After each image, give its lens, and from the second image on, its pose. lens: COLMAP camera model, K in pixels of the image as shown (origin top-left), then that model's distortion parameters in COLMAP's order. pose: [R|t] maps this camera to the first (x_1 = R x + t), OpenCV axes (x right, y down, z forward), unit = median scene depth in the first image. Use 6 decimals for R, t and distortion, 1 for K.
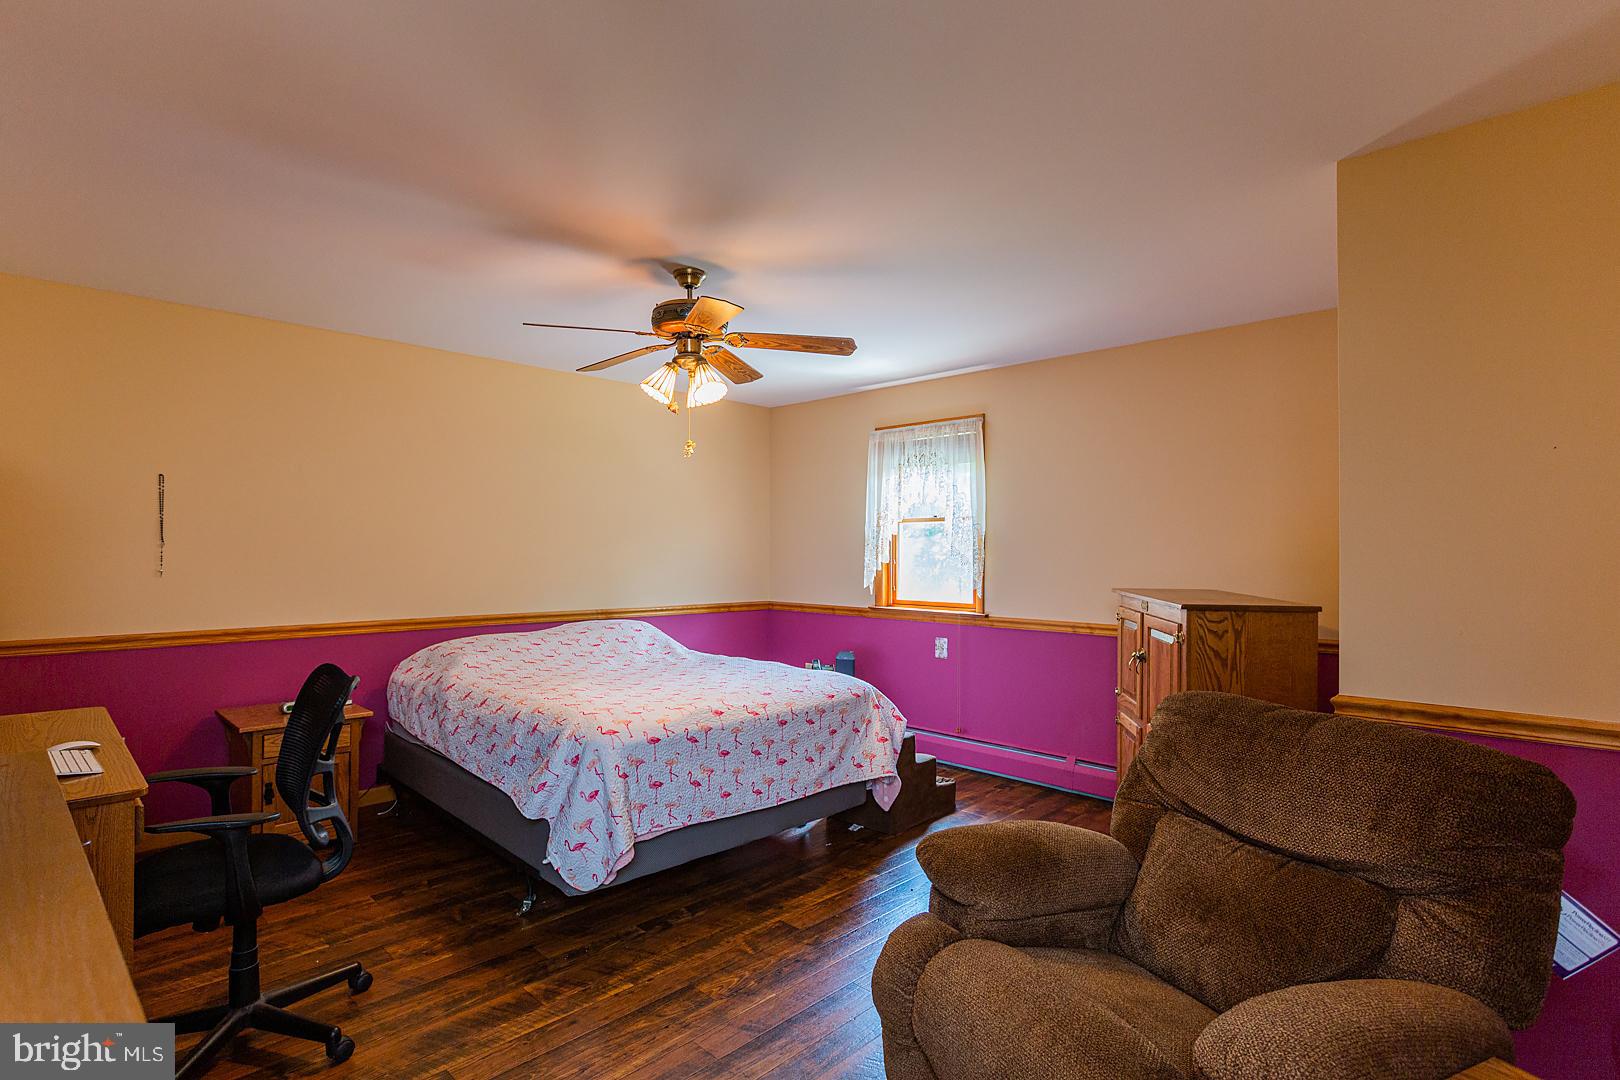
lens RADIAL K [[820.4, 0, 782.0], [0, 820.4, 537.5], [0, 0, 1]] dist [0.003877, 0.000058]
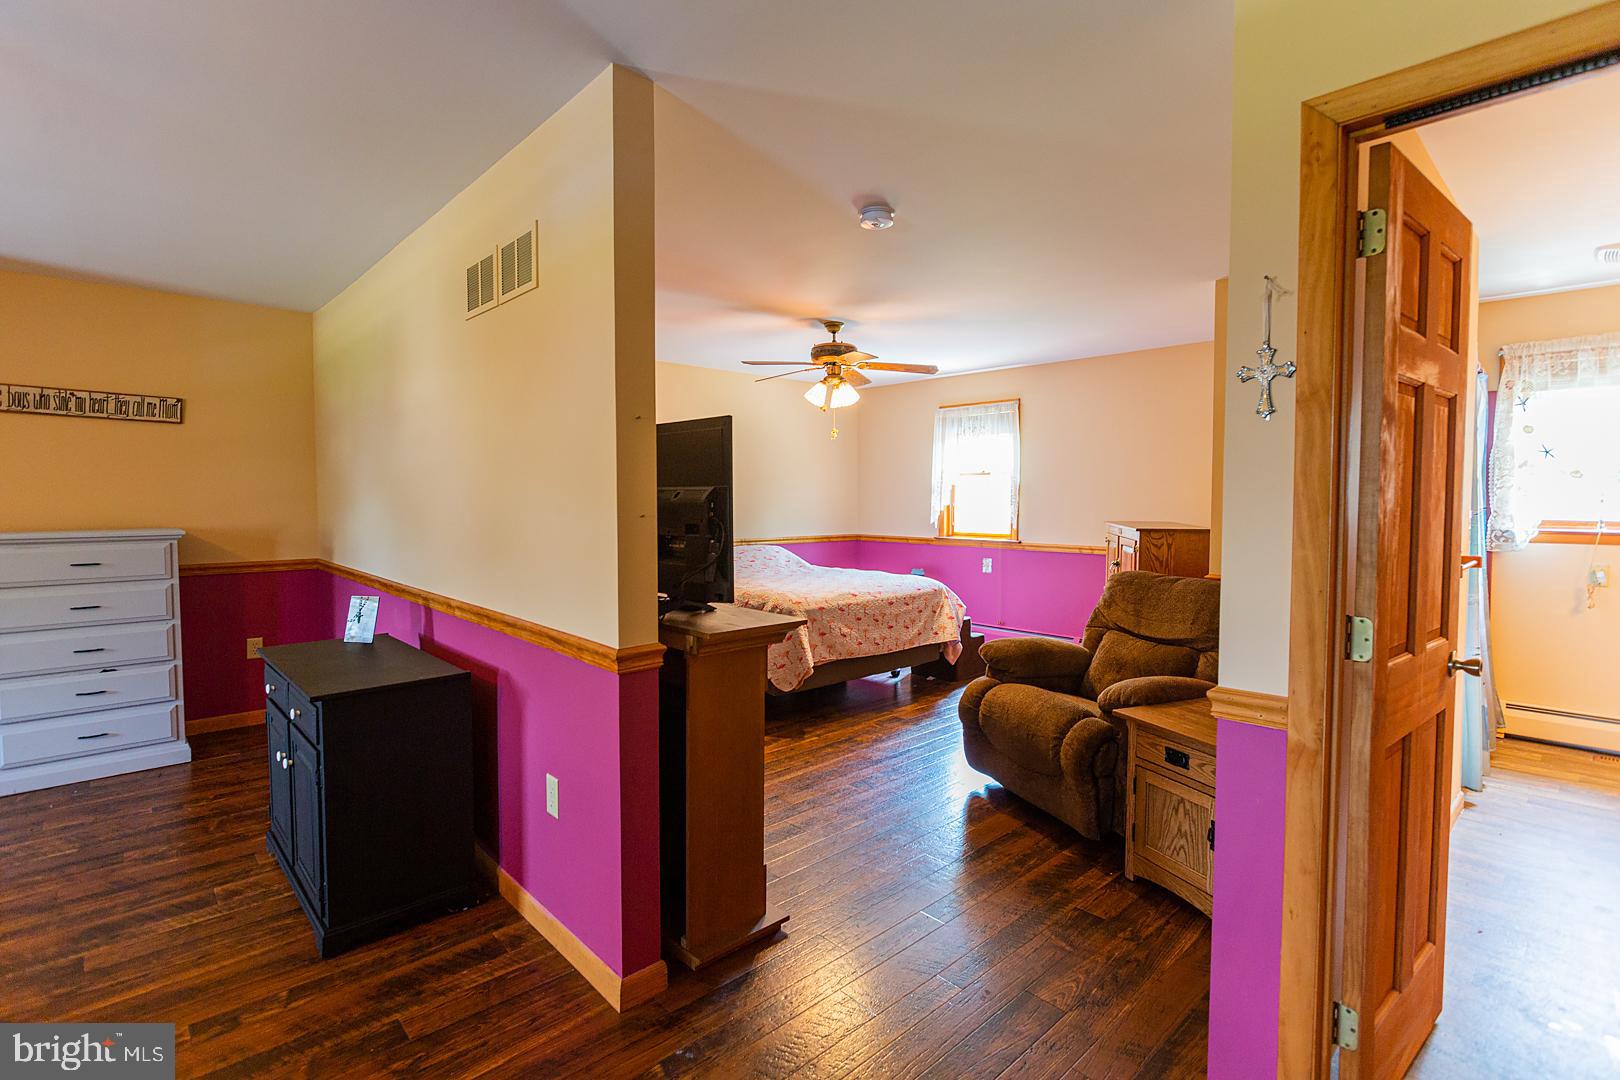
lens RADIAL K [[781.2, 0, 805.9], [0, 781.2, 518.1], [0, 0, 1]] dist [0.008546, -0.005398]
pose [[0.999603, -0.001247, -0.028145, -0.115996], [0.002511, 0.998987, 0.044931, -0.011101], [0.028060, -0.044984, 0.998594, -0.503778]]
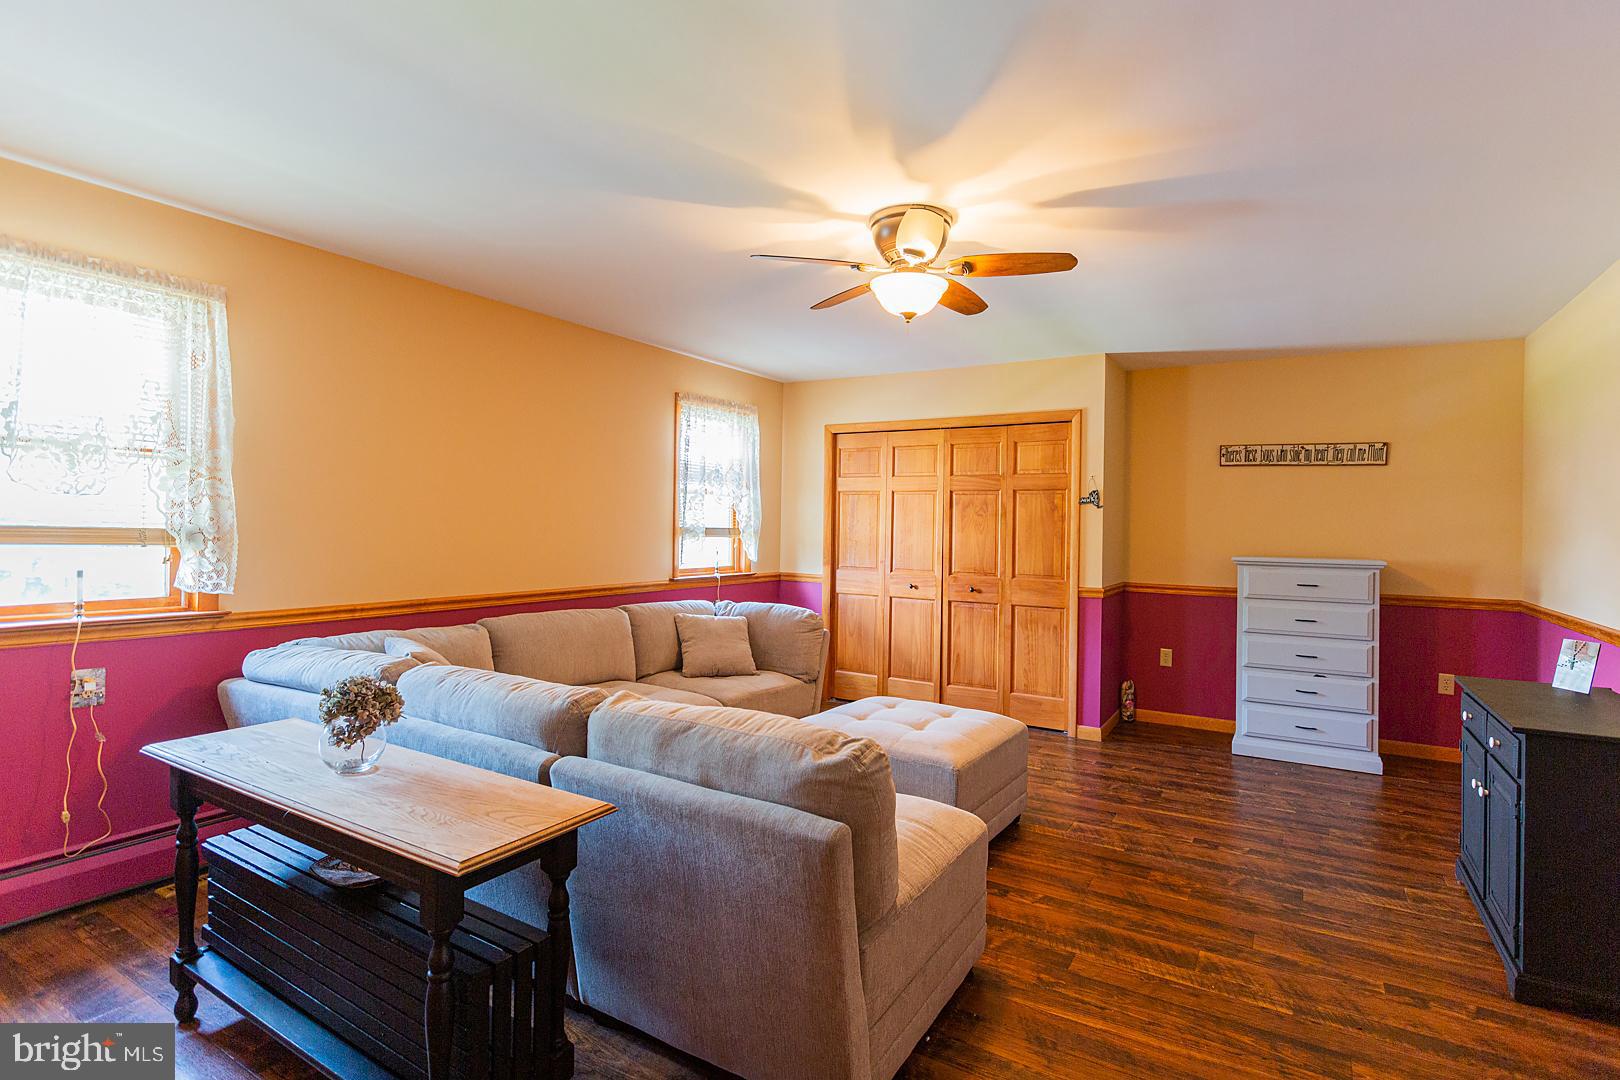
lens RADIAL K [[781.2, 0, 823.1], [0, 781.2, 527.9], [0, 0, 1]] dist [0.008546, -0.005398]
pose [[0.255332, 0.004212, -0.966844, -0.064921], [0.000590, 0.999990, 0.004512, -0.004739], [0.966853, -0.001723, 0.255326, -0.588508]]
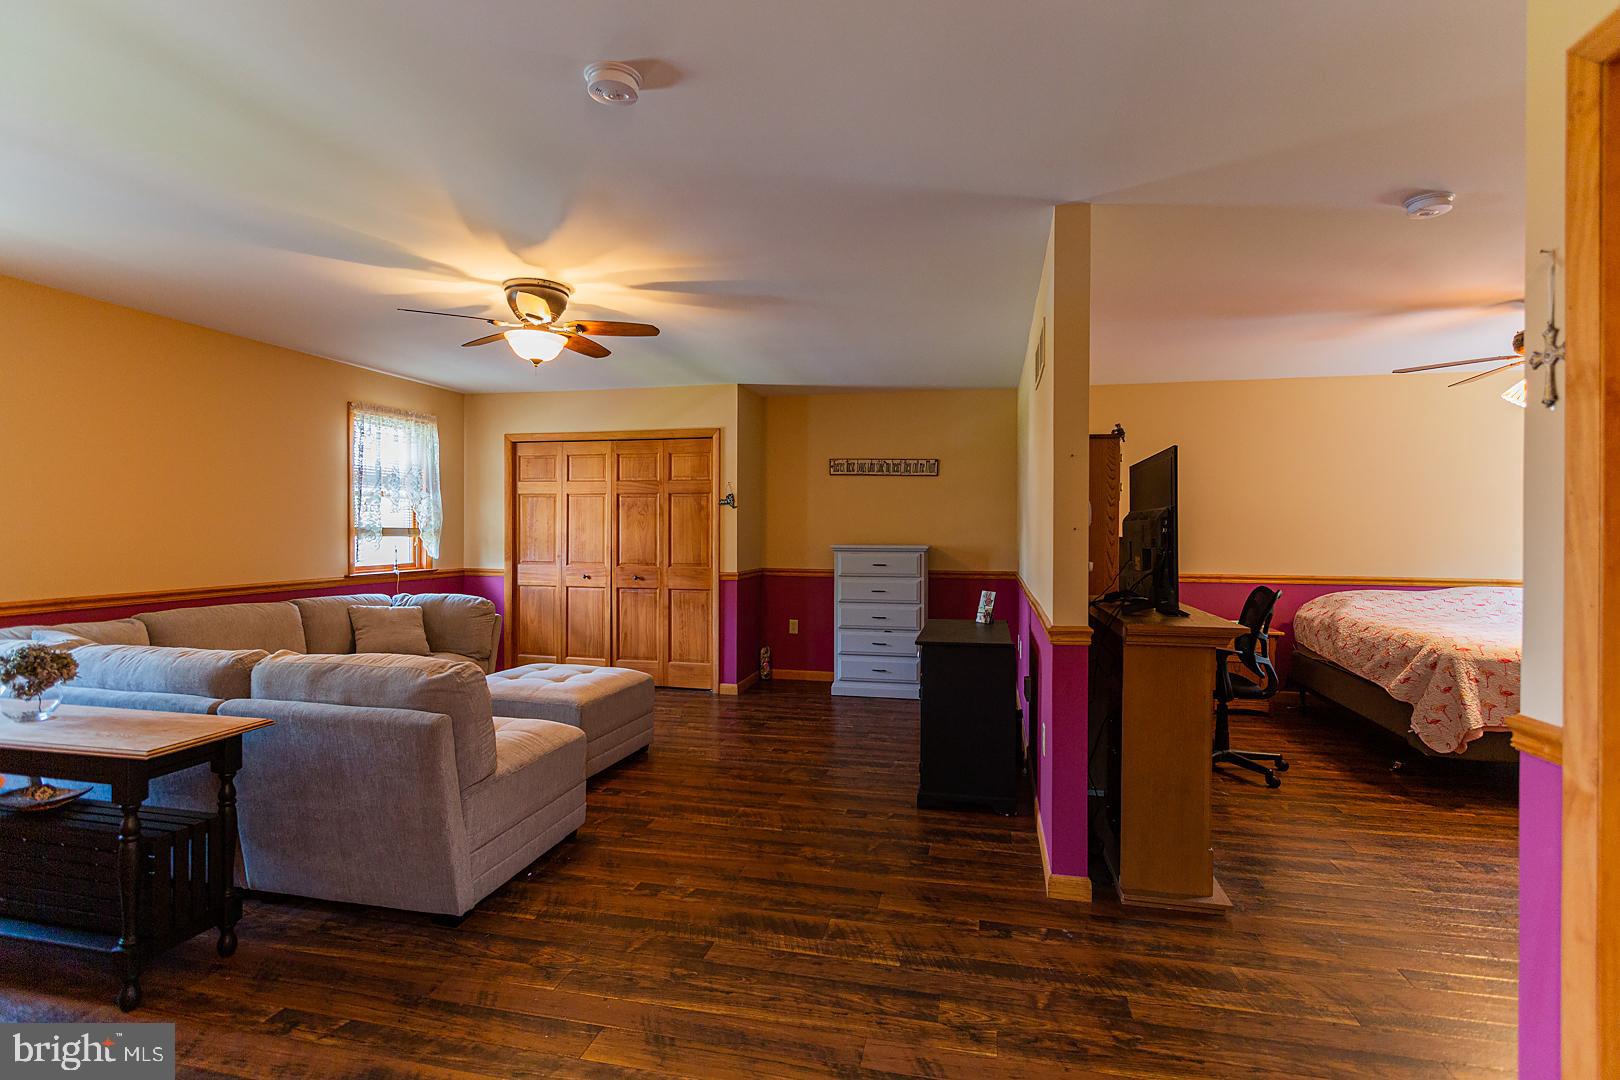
lens RADIAL K [[781.2, 0, 802.8], [0, 781.2, 533.1], [0, 0, 1]] dist [0.008546, -0.005398]
pose [[0.540707, 0.003882, -0.841202, 0.255163], [0.010725, 0.999876, 0.011507, 0.003476], [0.841143, -0.015244, 0.540599, -0.567924]]
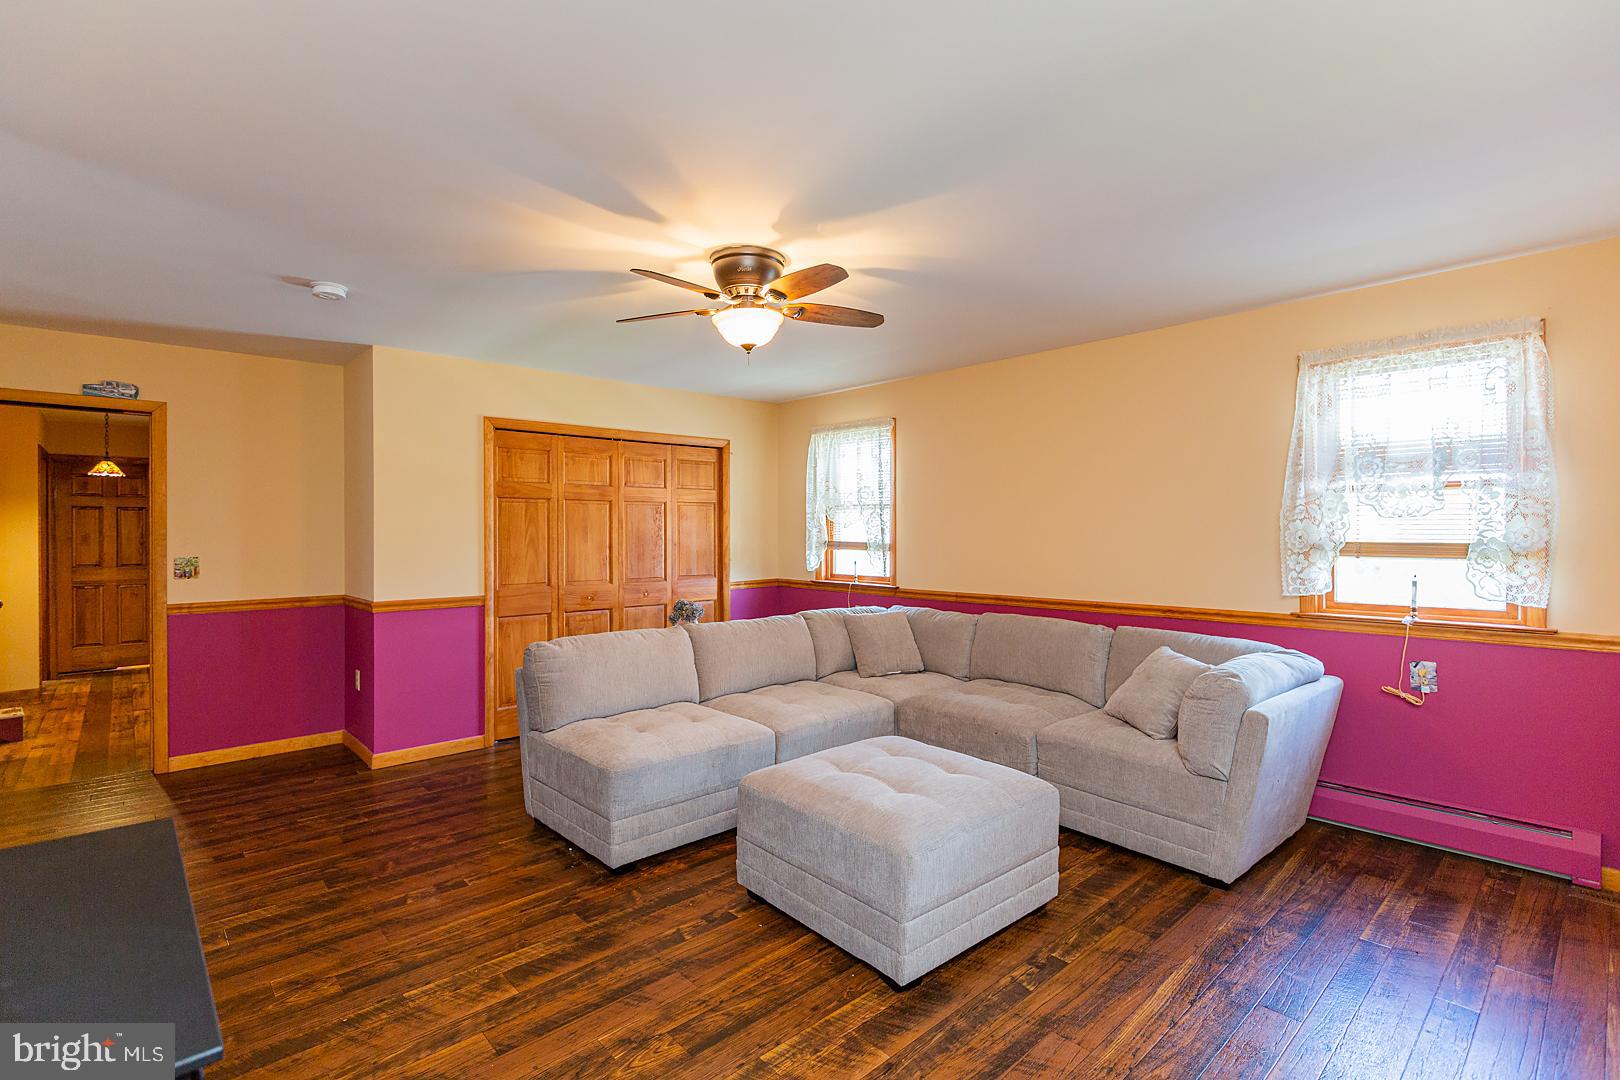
lens RADIAL K [[781.2, 0, 842.9], [0, 781.2, 537.2], [0, 0, 1]] dist [0.008546, -0.005398]
pose [[-0.999859, 0.003201, 0.016491, -0.944008], [0.003078, 0.999967, -0.007510, 0.000622], [-0.016515, -0.007458, -0.999836, 0.577816]]
